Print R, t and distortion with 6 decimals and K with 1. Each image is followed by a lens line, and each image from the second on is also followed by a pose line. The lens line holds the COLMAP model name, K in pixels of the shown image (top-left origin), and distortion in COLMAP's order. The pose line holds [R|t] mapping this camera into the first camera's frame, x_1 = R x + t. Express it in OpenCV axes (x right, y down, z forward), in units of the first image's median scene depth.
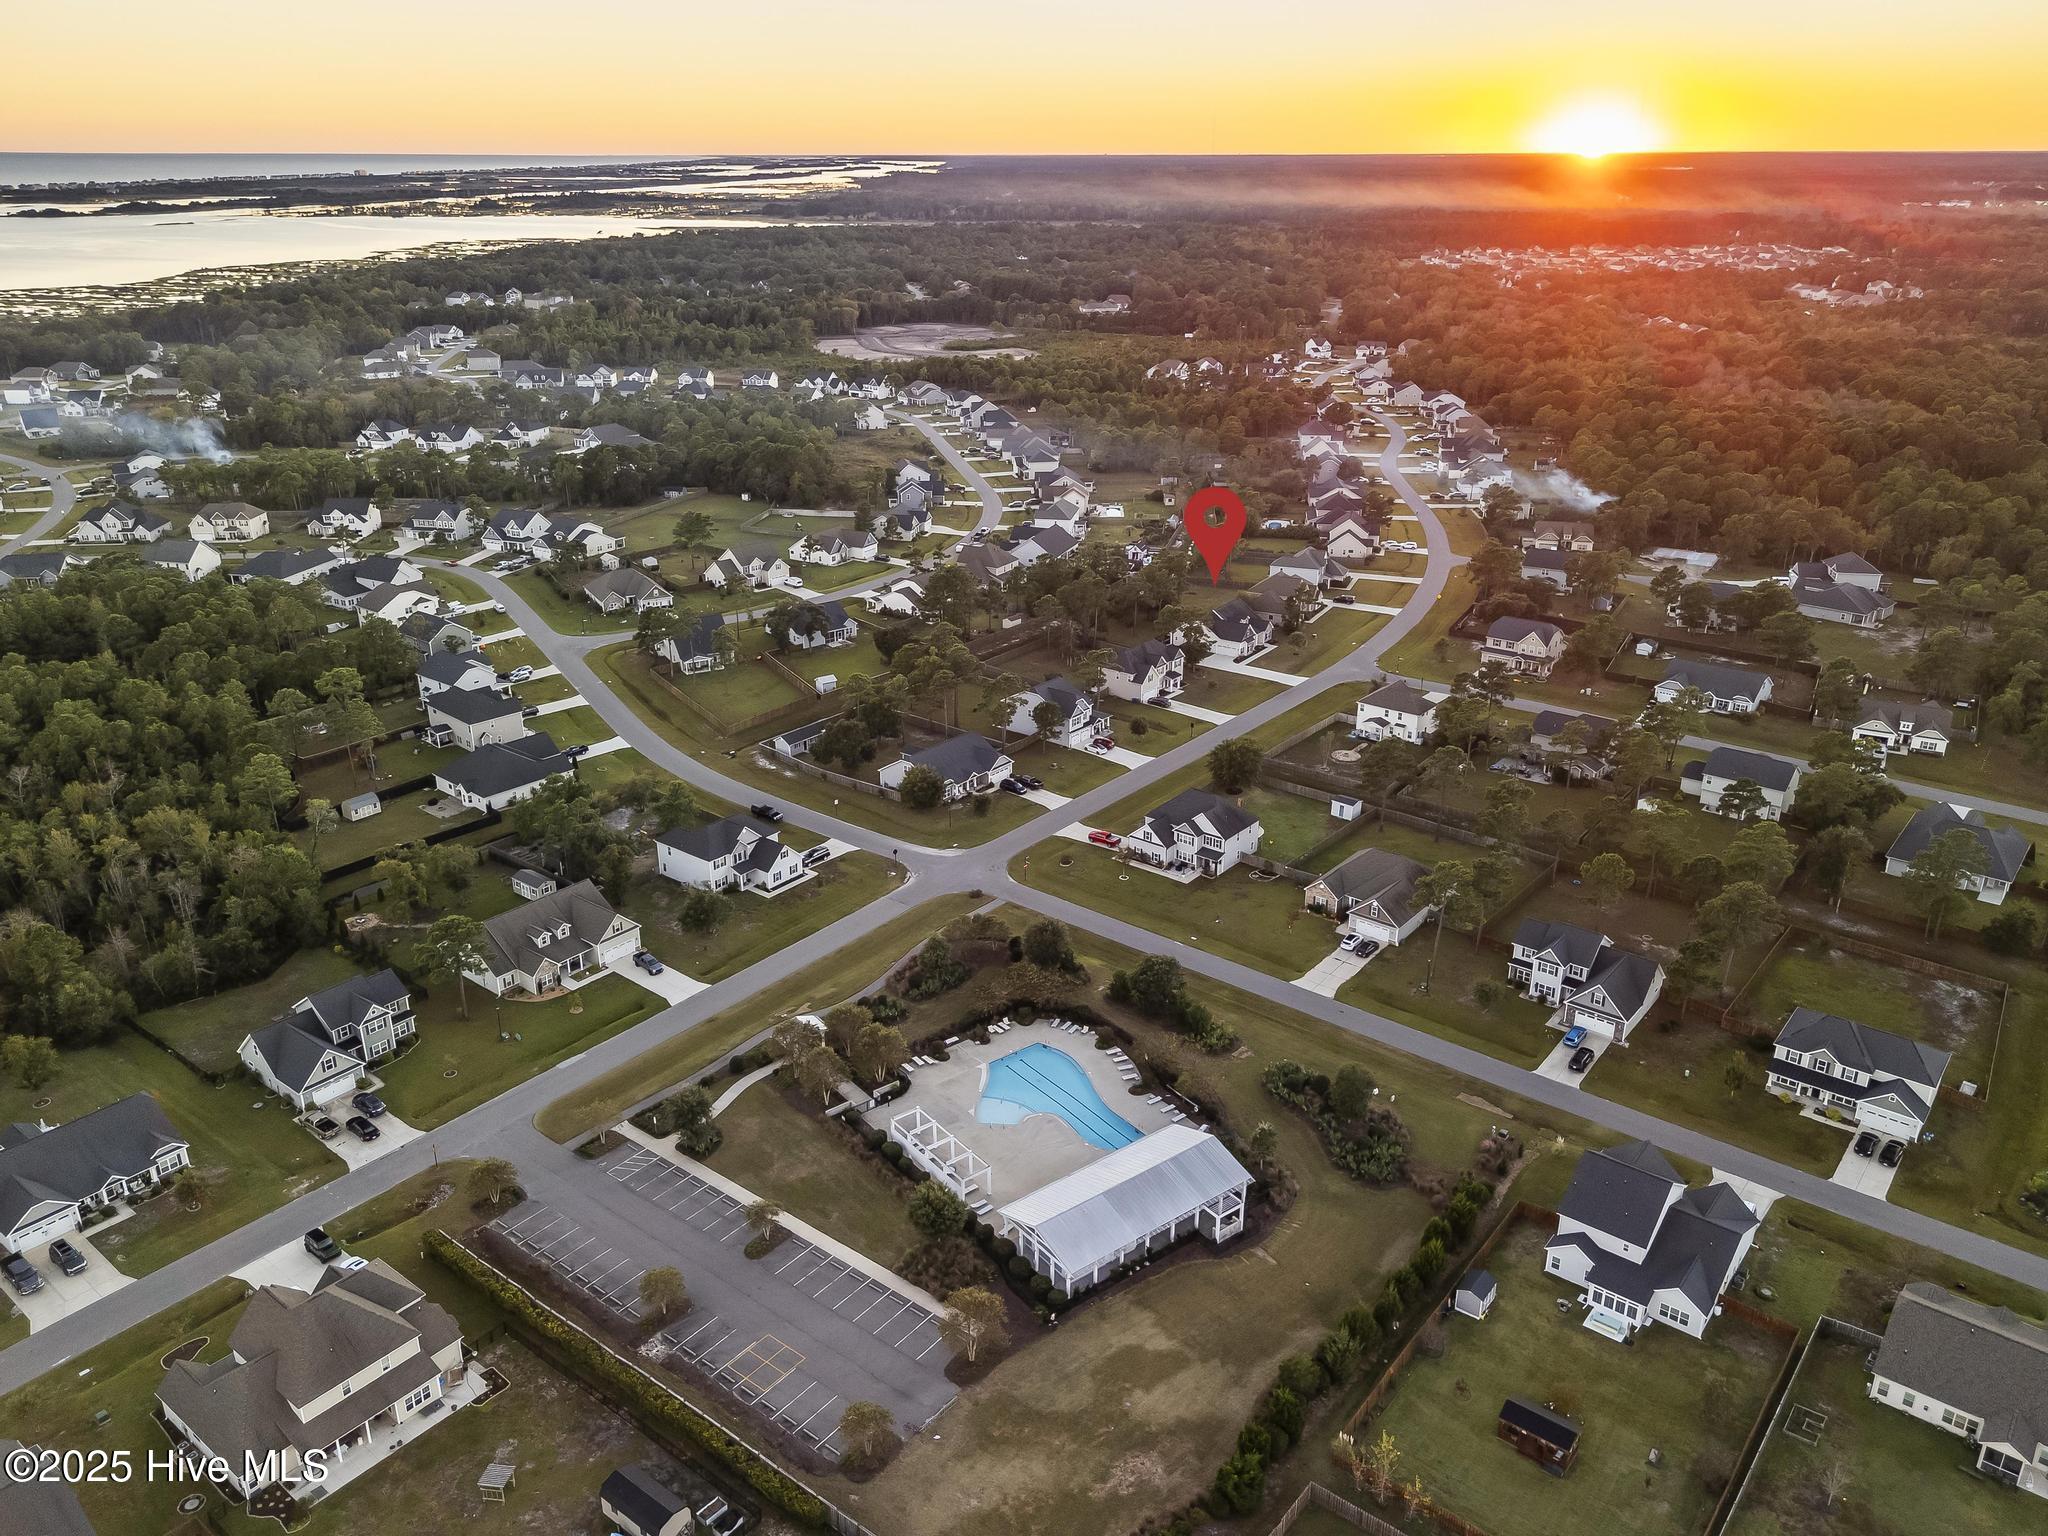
lens RADIAL K [[1507.8, 0, 1034.3], [0, 1507.8, 812.5], [0, 0, 1]] dist [0.072278, -0.070944]
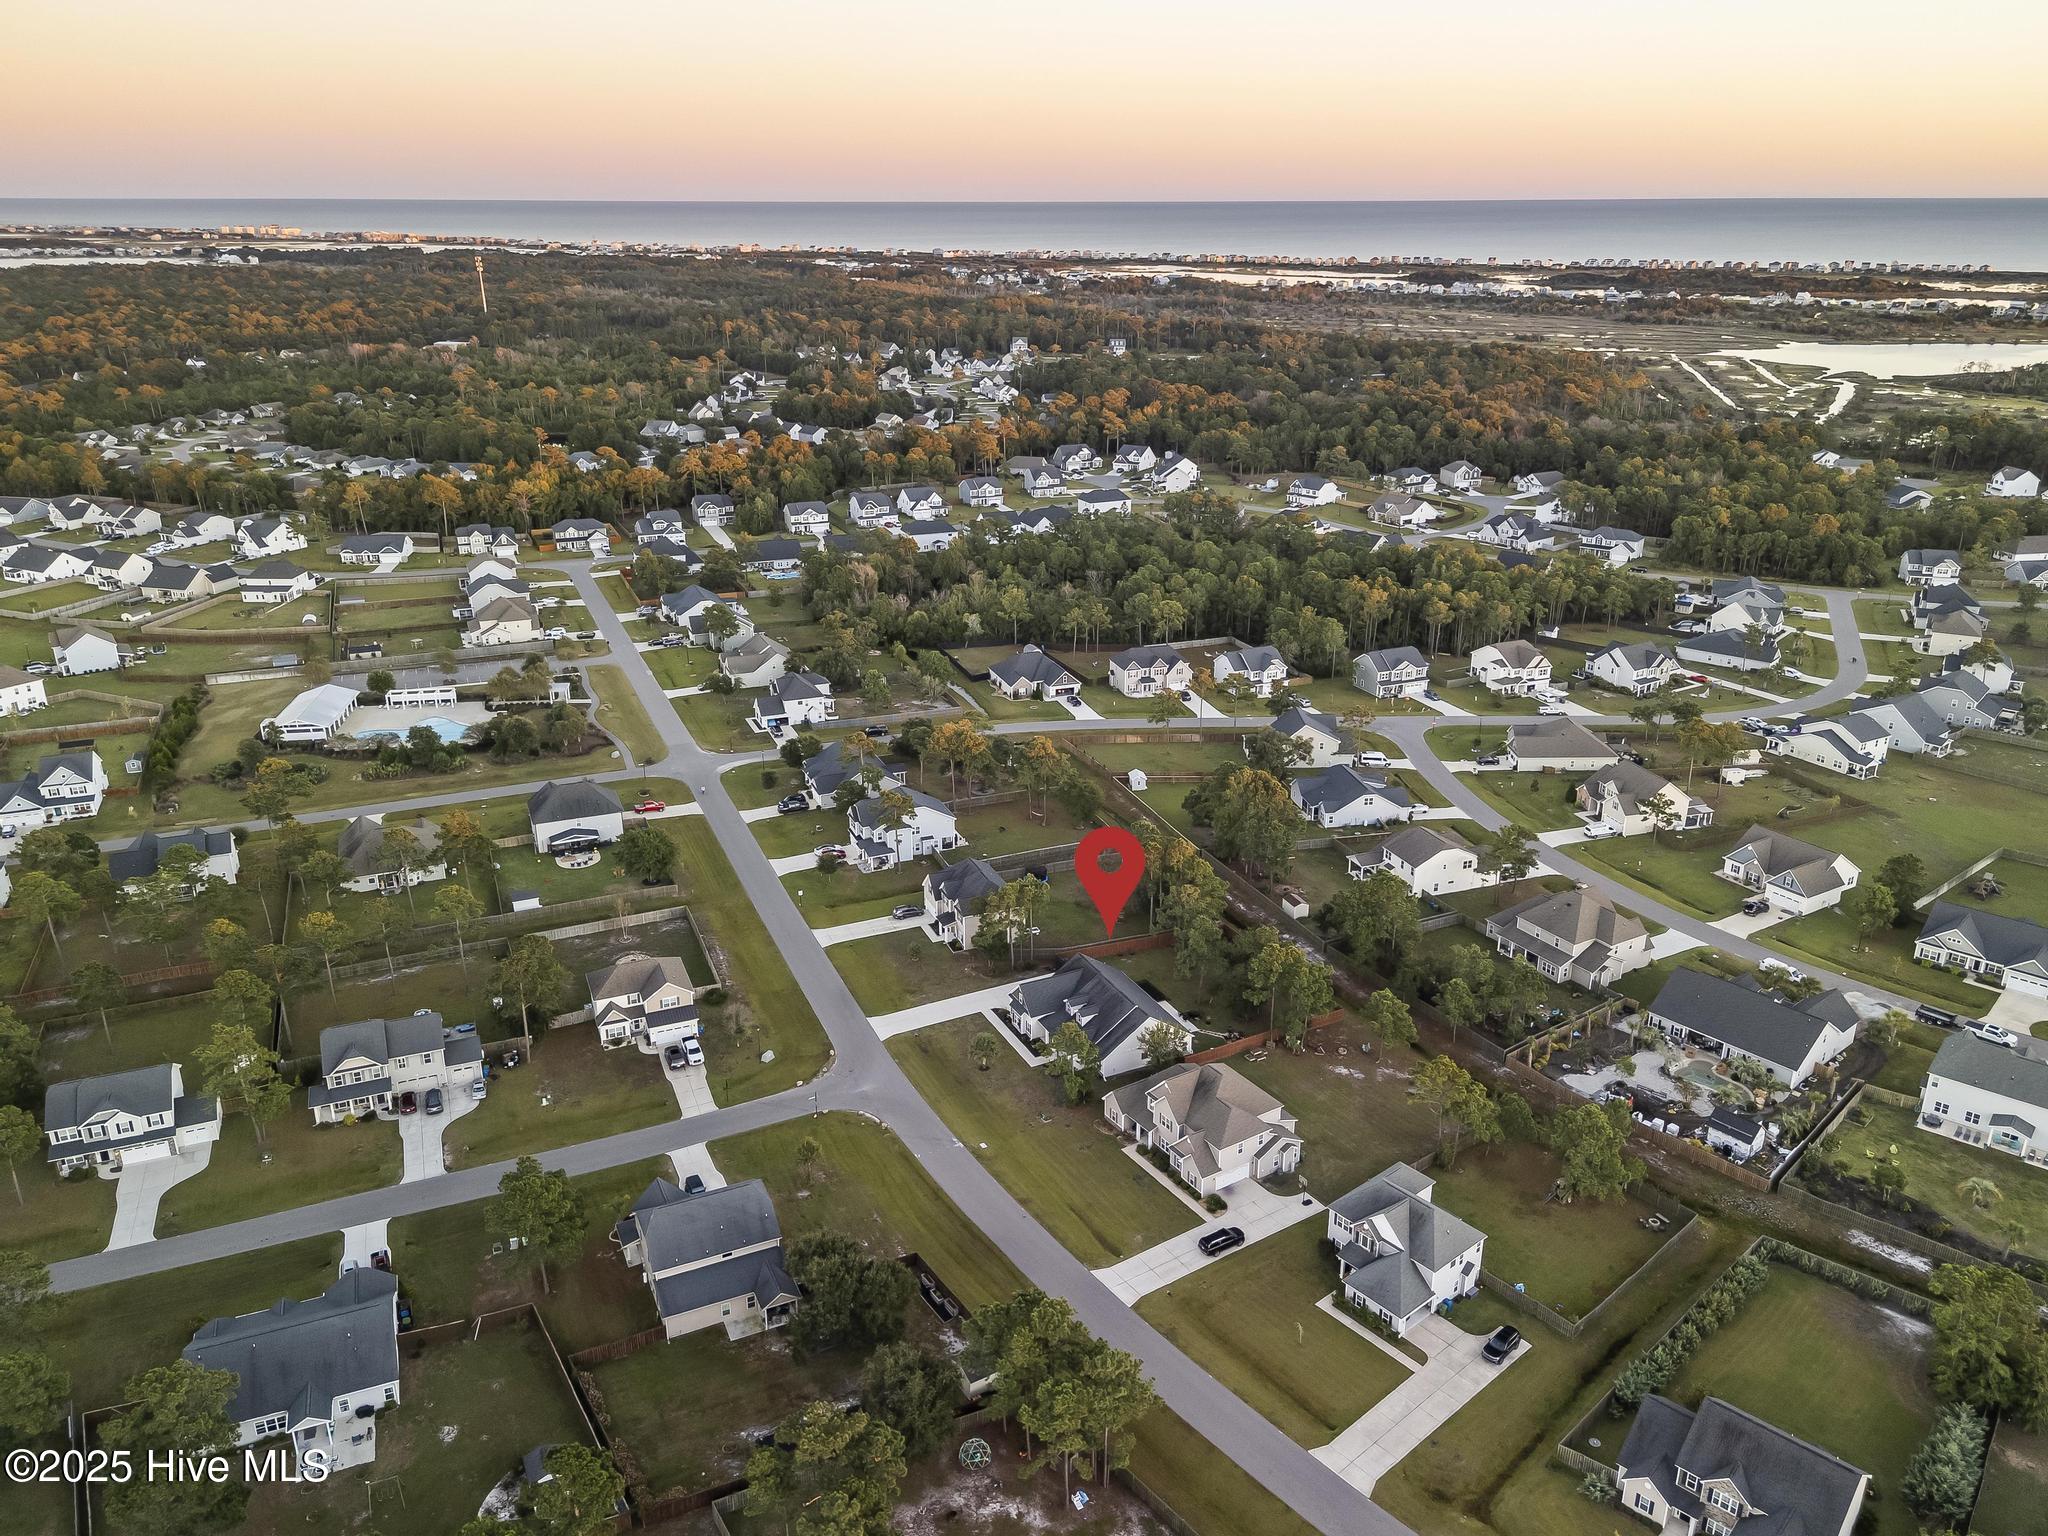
lens RADIAL K [[1507.8, 0, 1035.9], [0, 1507.8, 770.4], [0, 0, 1]] dist [0.072278, -0.070944]
pose [[-0.483961, 0.310903, -0.817999, 0.350958], [-0.349432, 0.788344, 0.506370, -0.289295], [0.802296, 0.530898, -0.272888, 0.638197]]
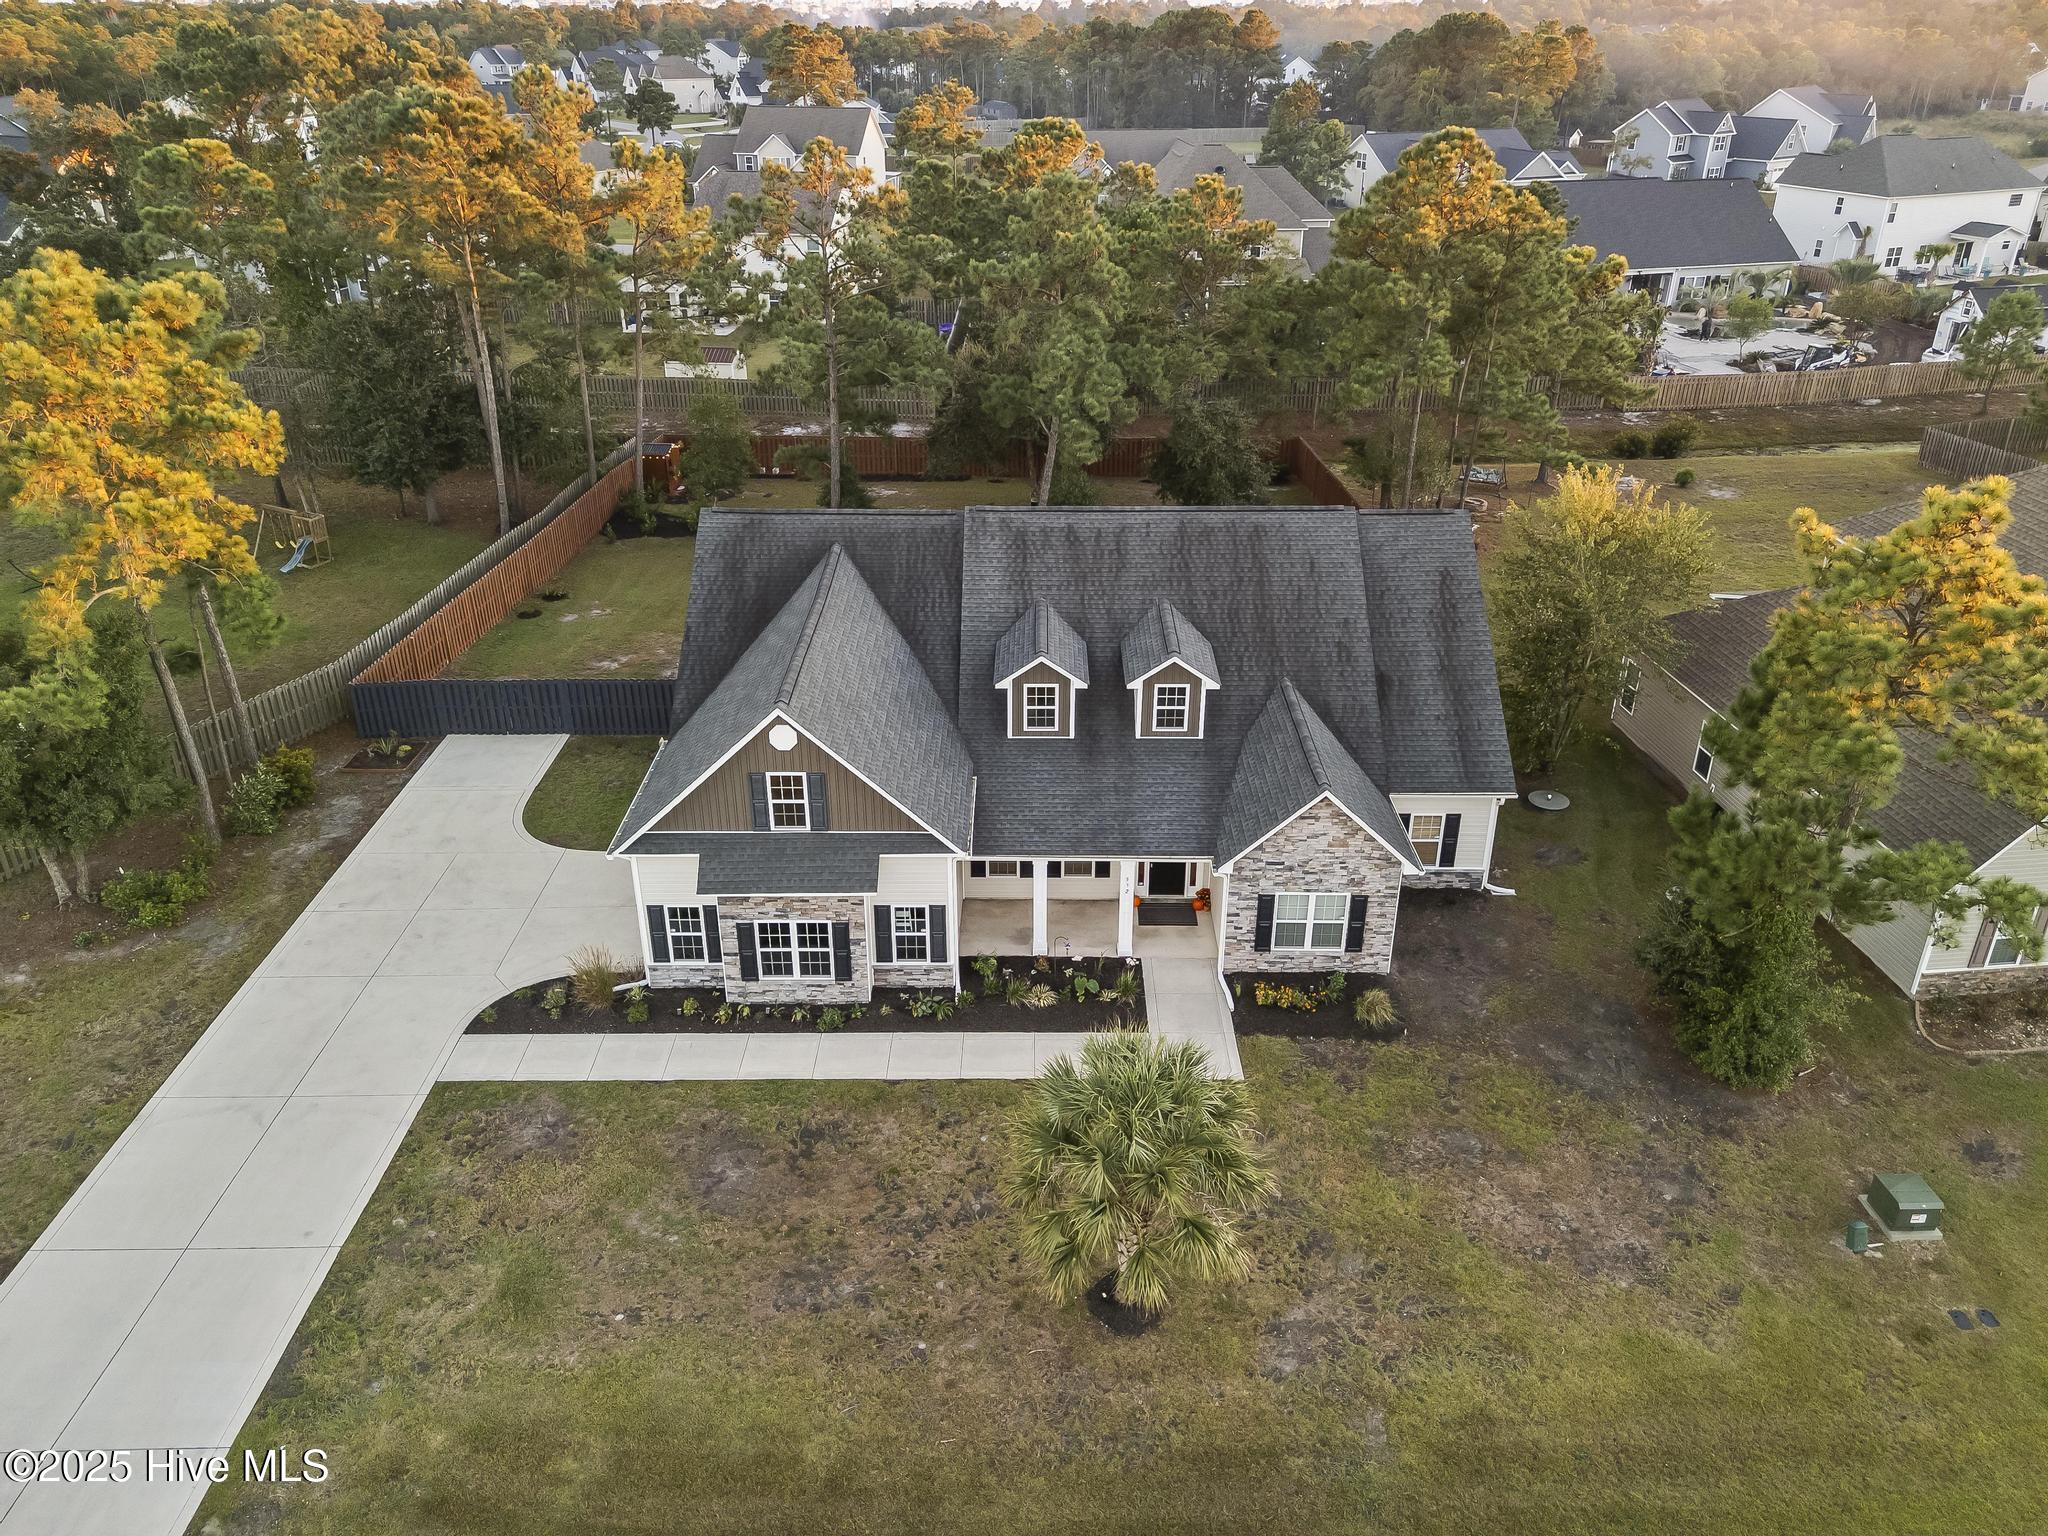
lens RADIAL K [[1507.8, 0, 1033.4], [0, 1507.8, 767.6], [0, 0, 1]] dist [0.072278, -0.070944]
pose [[0.564691, 0.372033, -0.736692, 0.123998], [-0.328007, 0.920275, 0.213319, -0.082406], [0.757321, 0.121181, 0.641701, 0.539919]]
